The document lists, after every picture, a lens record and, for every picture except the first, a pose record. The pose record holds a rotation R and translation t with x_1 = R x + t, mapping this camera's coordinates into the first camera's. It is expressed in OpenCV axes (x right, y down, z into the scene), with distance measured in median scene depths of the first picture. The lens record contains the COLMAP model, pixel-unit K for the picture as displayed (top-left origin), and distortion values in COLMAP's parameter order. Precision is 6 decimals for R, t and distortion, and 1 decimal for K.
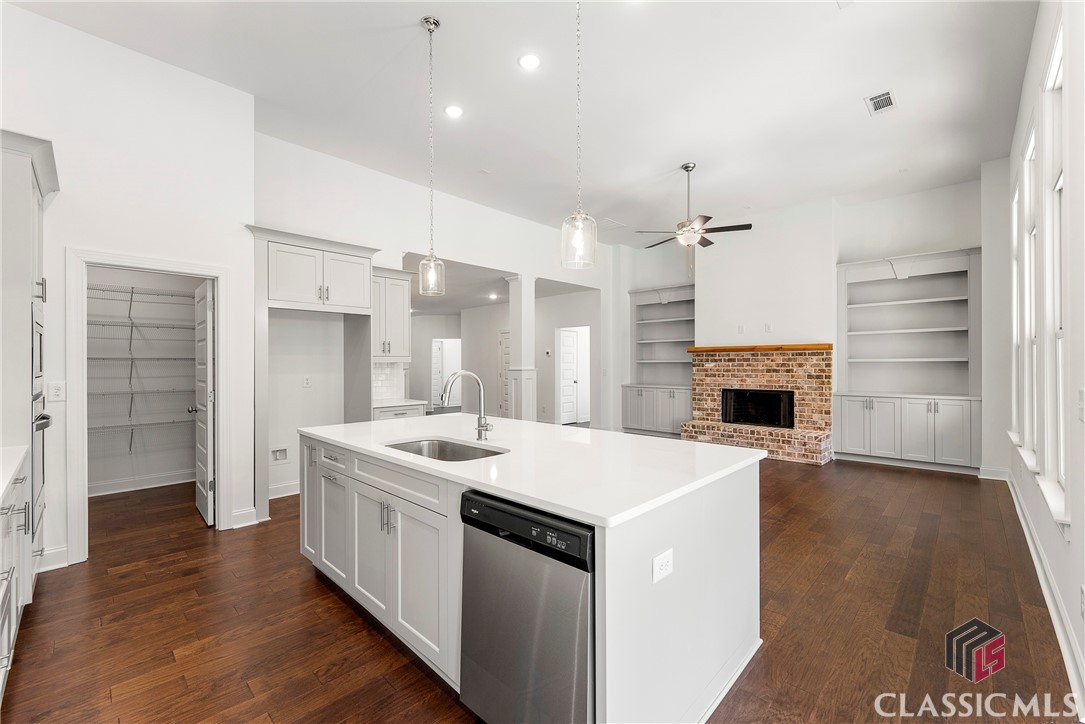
lens RADIAL K [[440.0, 0, 538.5], [0, 440.0, 361.6], [0, 0, 1]] dist [0.000107, 0.000041]
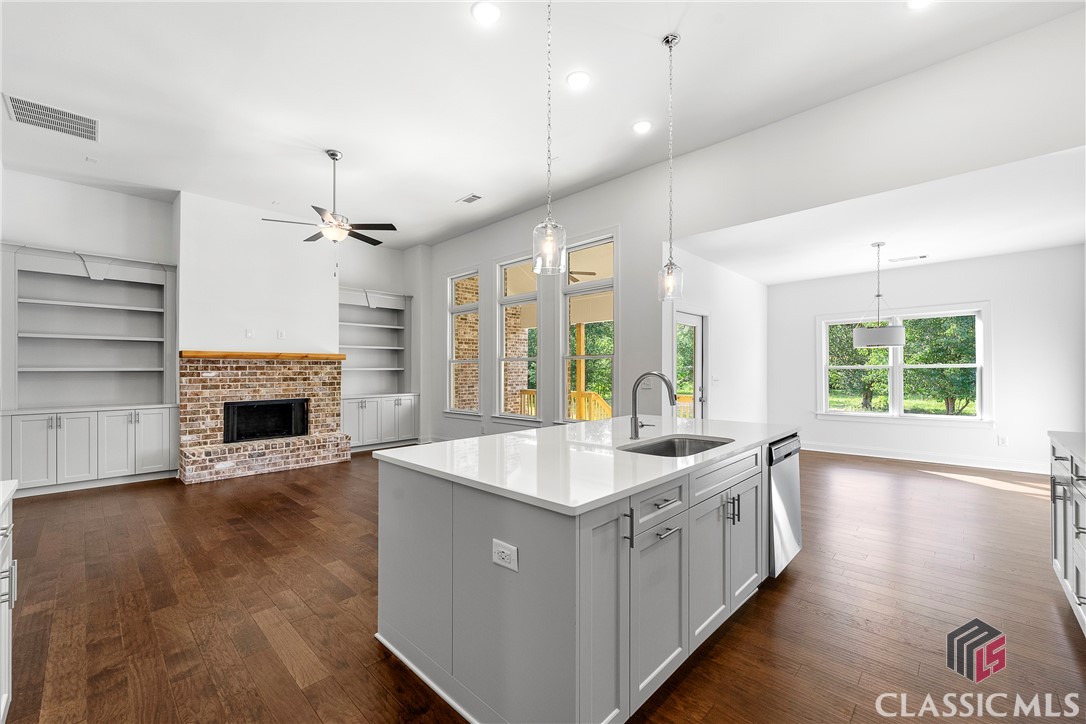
lens RADIAL K [[440.4, 0, 541.9], [0, 440.4, 367.6], [0, 0, 1]] dist [0.000107, 0.000041]
pose [[-0.002426, 0.009850, 0.999949, -0.442480], [0.000106, 0.999951, -0.009849, 0.004237], [-0.999997, 0.000083, -0.002427, 0.435006]]
